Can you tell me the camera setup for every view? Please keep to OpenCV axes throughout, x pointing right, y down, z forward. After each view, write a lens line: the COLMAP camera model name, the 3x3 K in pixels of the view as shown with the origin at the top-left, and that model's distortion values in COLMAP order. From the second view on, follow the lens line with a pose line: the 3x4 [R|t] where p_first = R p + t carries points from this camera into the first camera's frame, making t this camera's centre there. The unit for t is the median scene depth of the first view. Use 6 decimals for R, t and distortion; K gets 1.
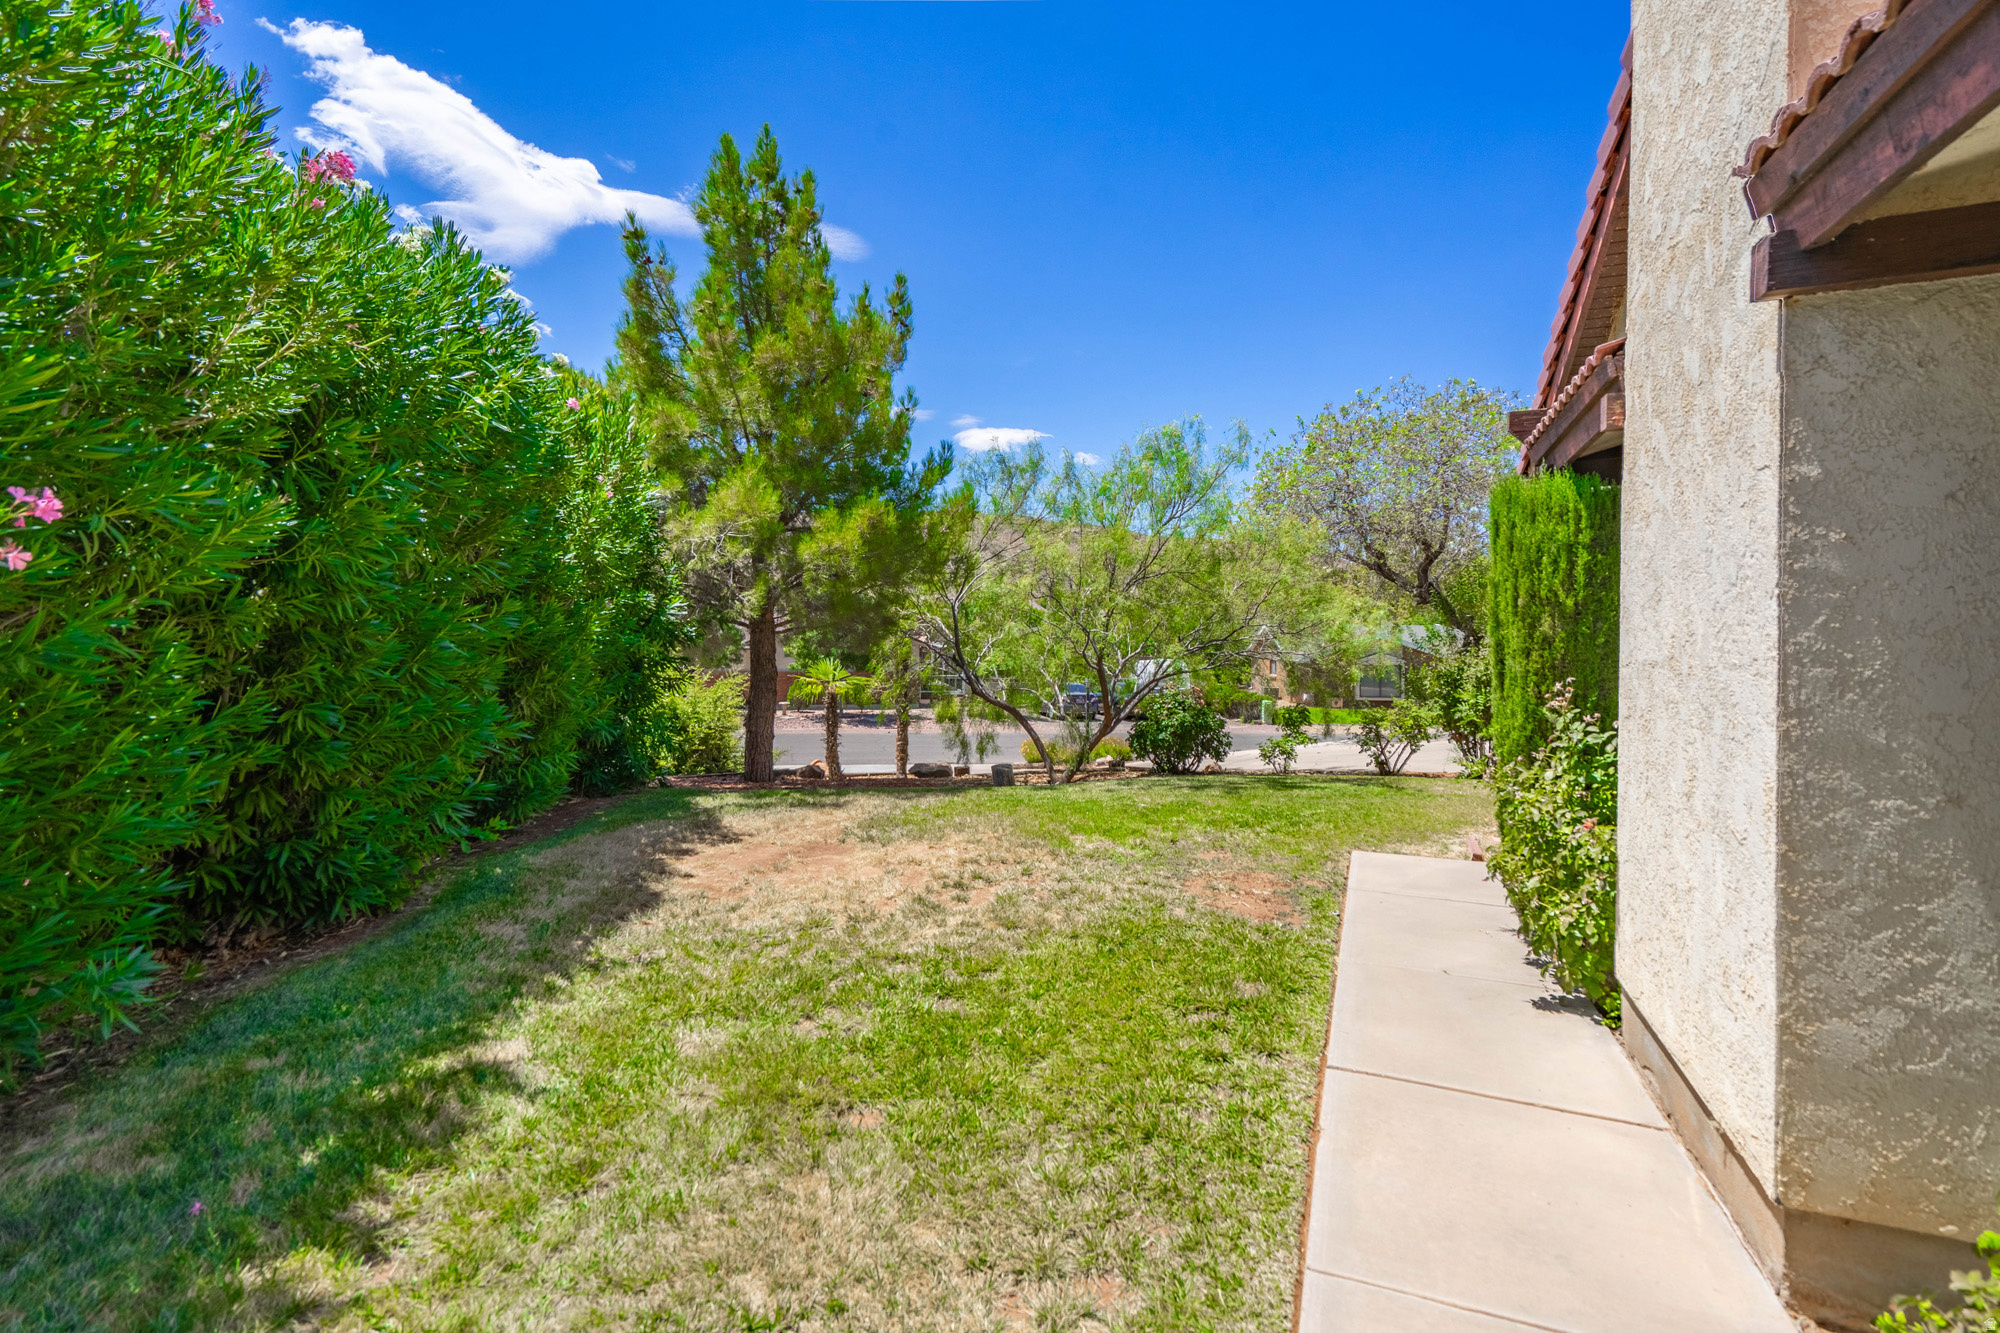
lens RADIAL K [[978.3, 0, 995.6], [0, 978.3, 660.9], [0, 0, 1]] dist [0.007394, -0.002408]
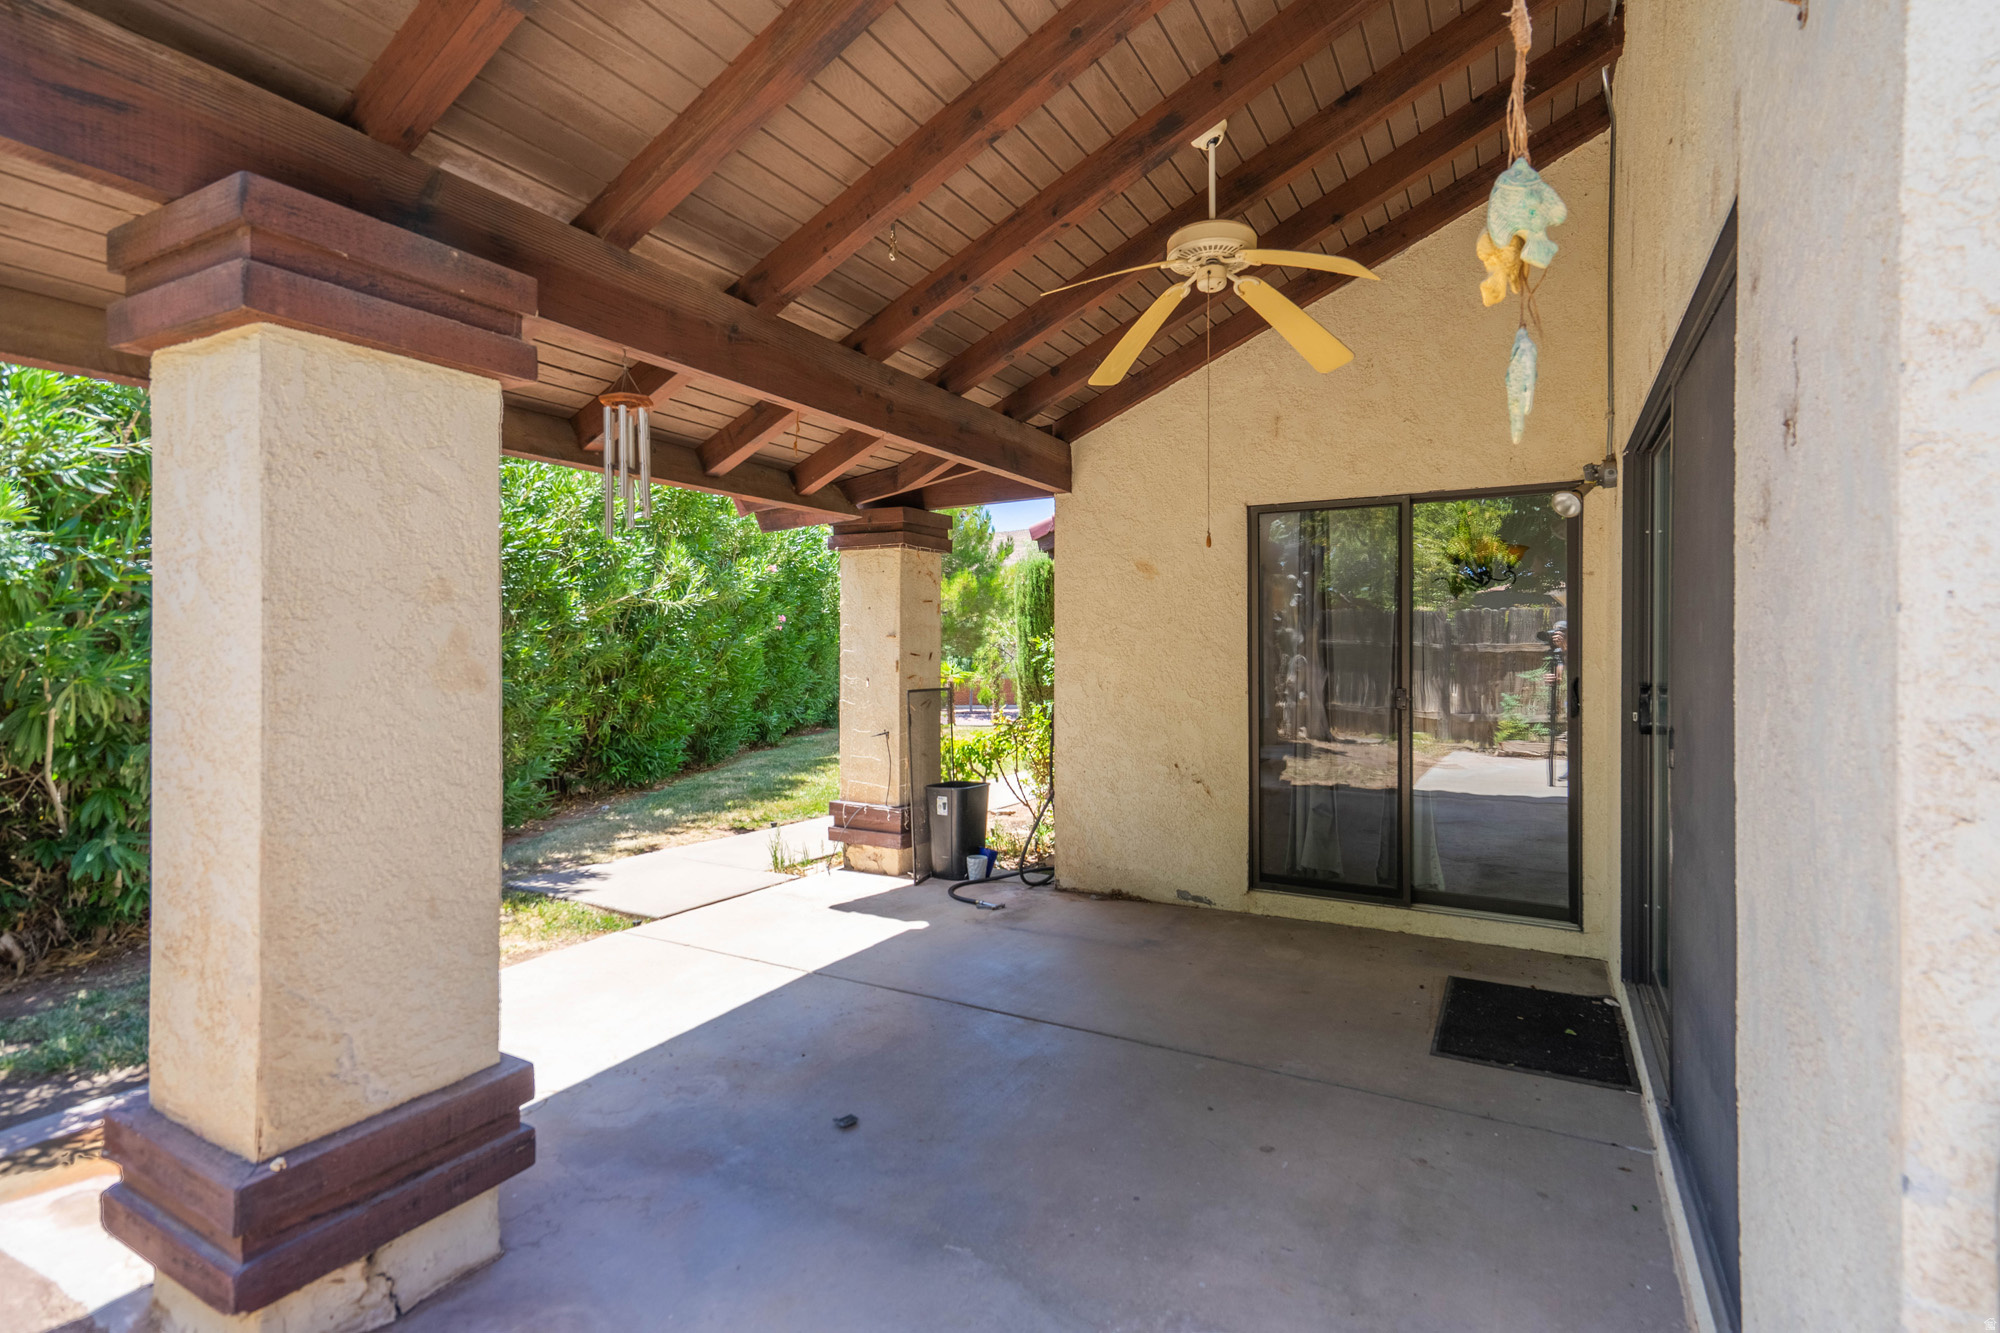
lens RADIAL K [[978.3, 0, 1011.1], [0, 978.3, 651.0], [0, 0, 1]] dist [0.007394, -0.002408]
pose [[0.992566, 0.005625, -0.121579, 0.143339], [-0.007591, 0.999848, -0.015710, 0.008545], [0.121472, 0.016516, 0.992457, -0.642373]]
